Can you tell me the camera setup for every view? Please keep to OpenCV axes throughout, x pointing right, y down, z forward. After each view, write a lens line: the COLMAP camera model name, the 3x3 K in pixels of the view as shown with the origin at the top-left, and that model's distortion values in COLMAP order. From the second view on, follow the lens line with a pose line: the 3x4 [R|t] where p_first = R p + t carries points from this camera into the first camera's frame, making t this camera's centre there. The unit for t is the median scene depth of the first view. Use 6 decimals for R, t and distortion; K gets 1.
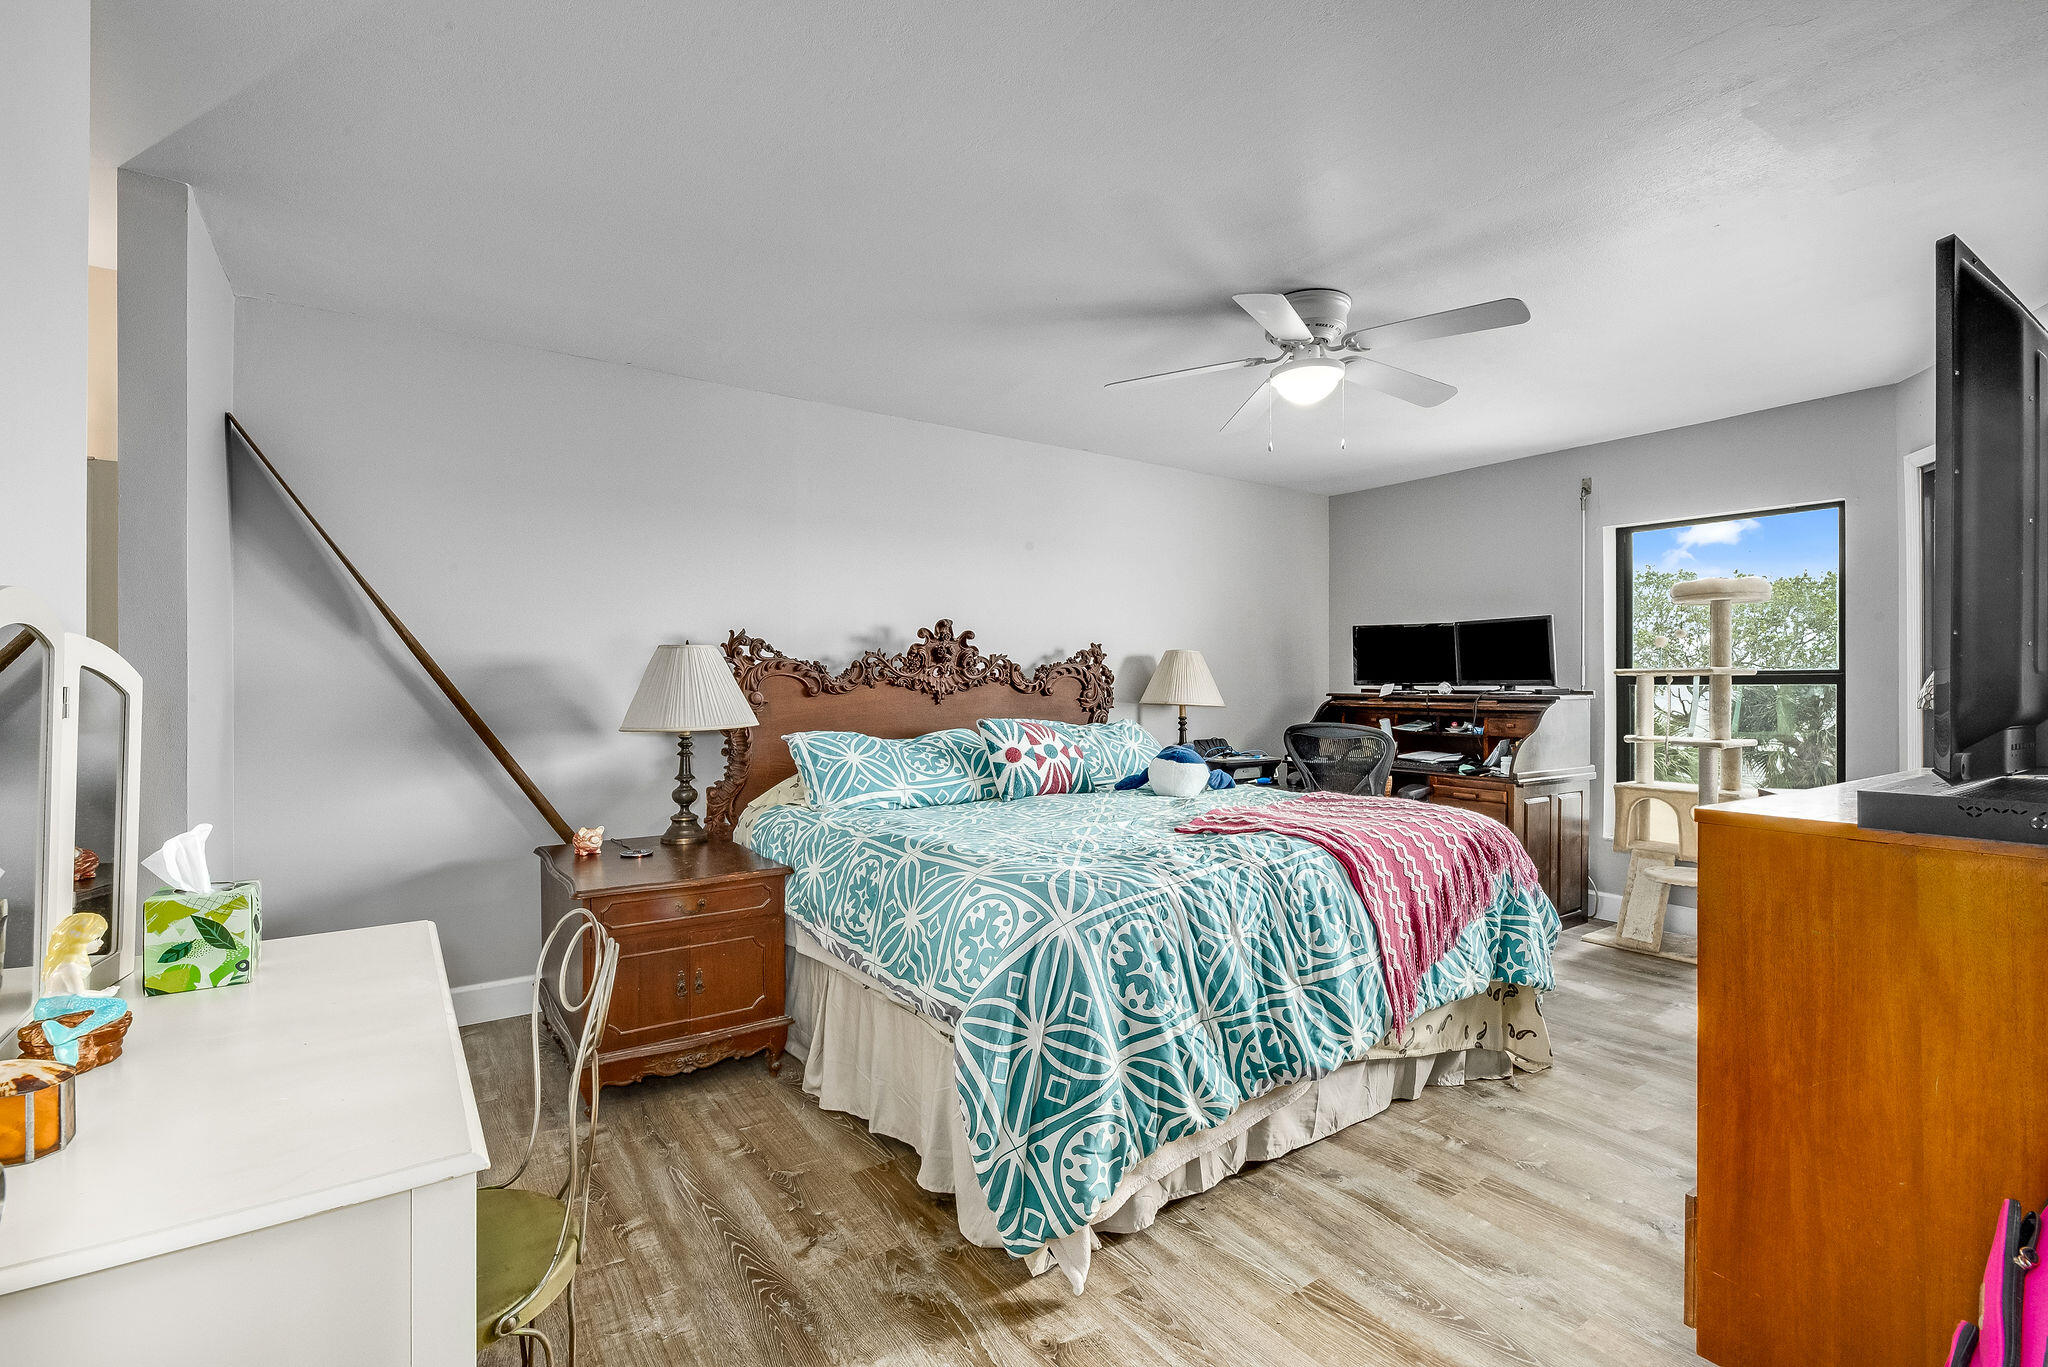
lens RADIAL K [[910.7, 0, 1025.2], [0, 910.7, 688.2], [0, 0, 1]] dist [0.004151, 0.000206]
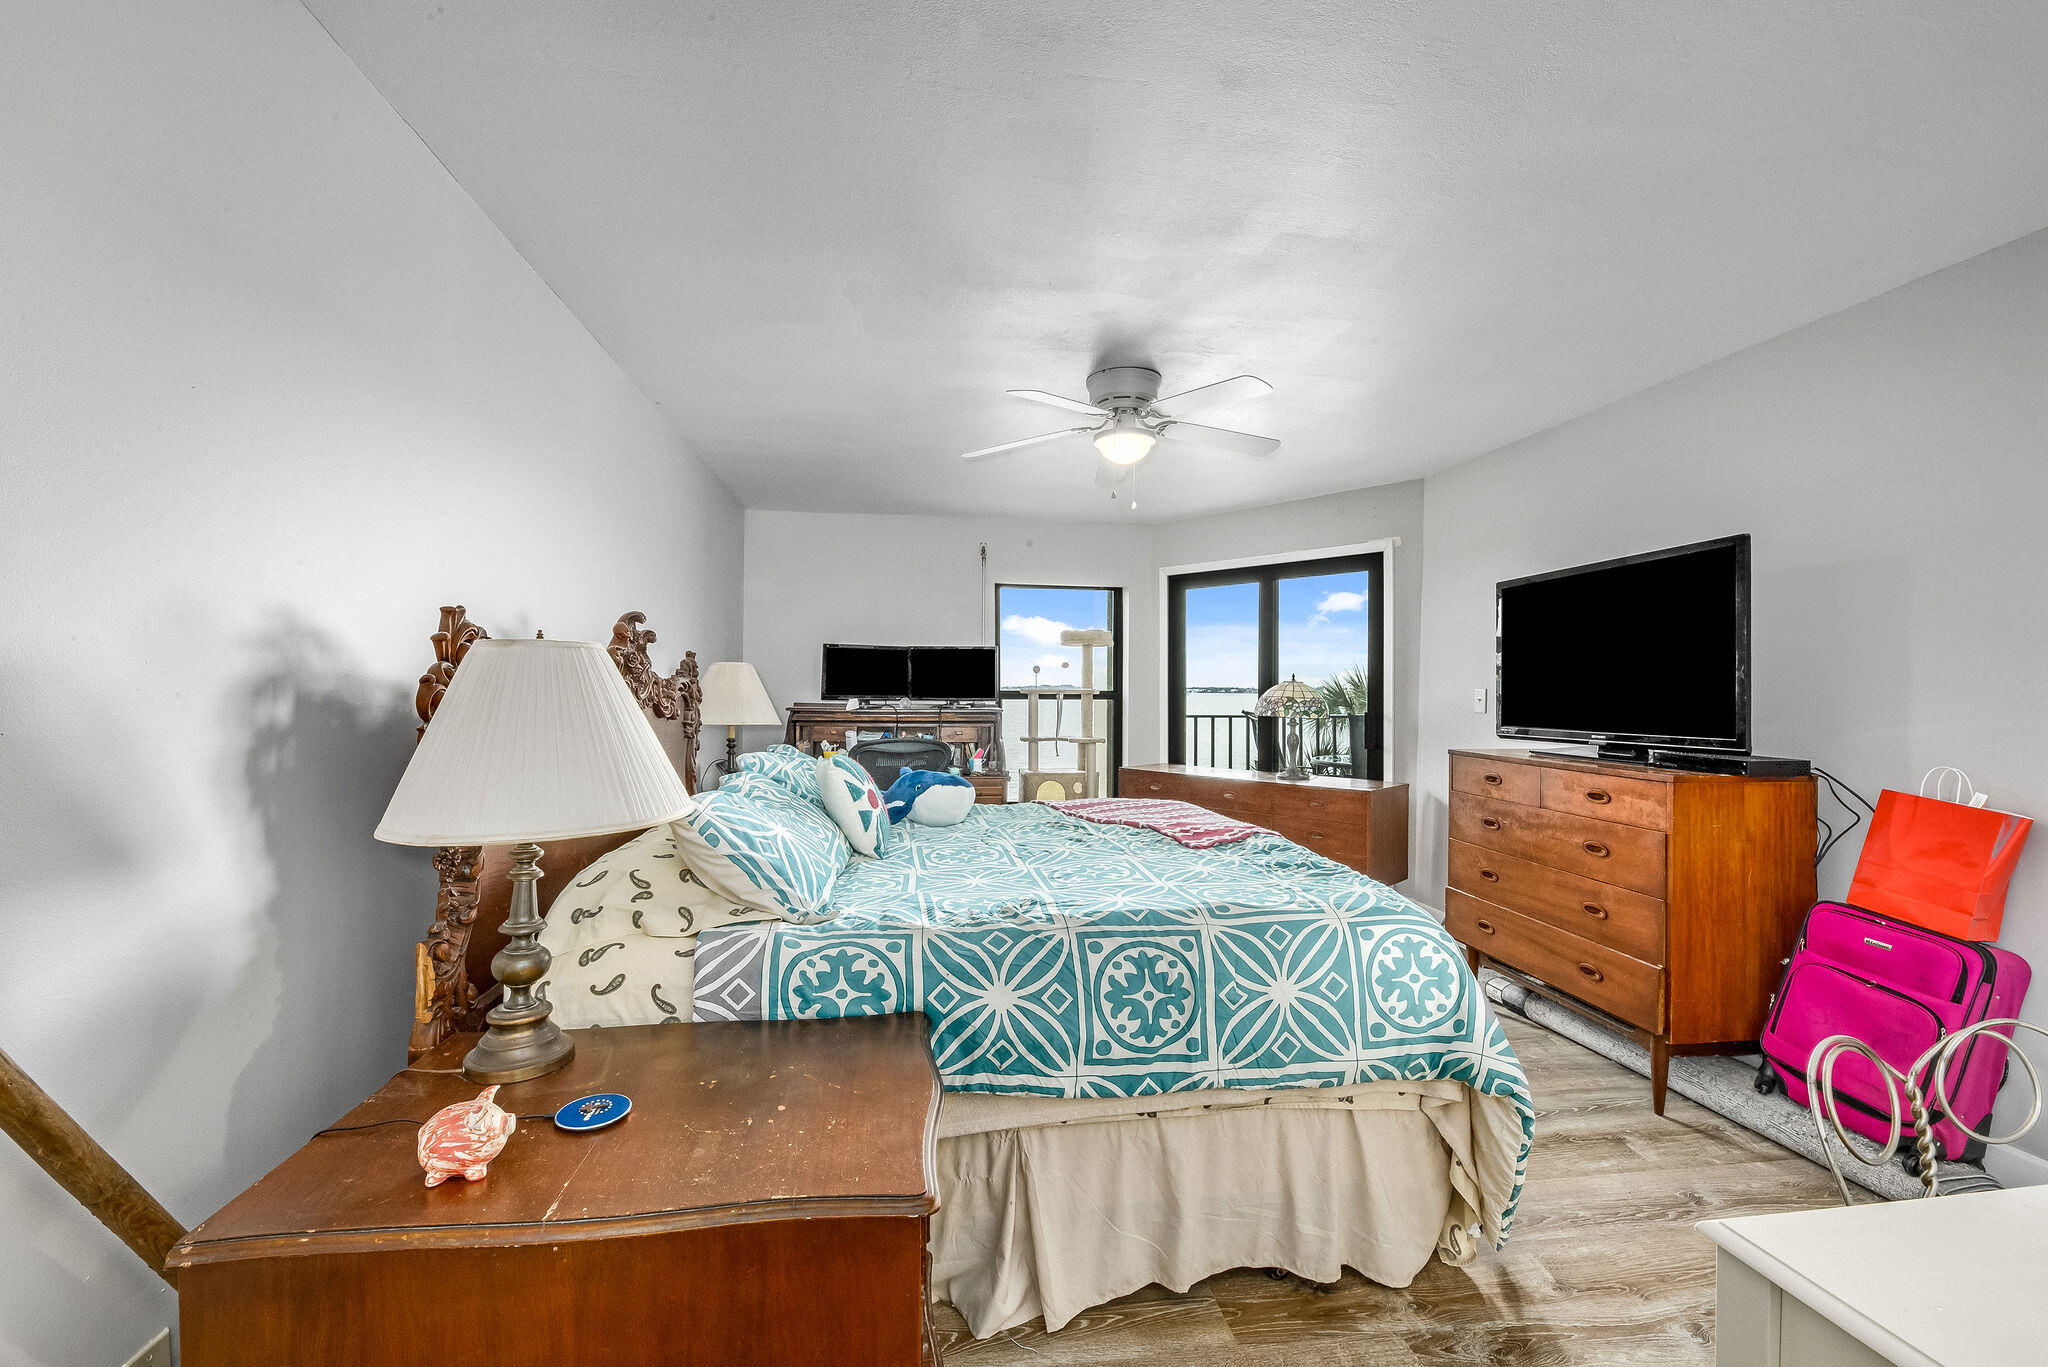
lens RADIAL K [[832.6, 0, 1025.6], [0, 832.6, 678.0], [0, 0, 1]] dist [0.006874, -0.004275]
pose [[0.448551, 0.016221, 0.893610, -0.804913], [-0.004440, 0.999863, -0.015921, -0.029754], [-0.893746, 0.003174, 0.448562, 0.723169]]
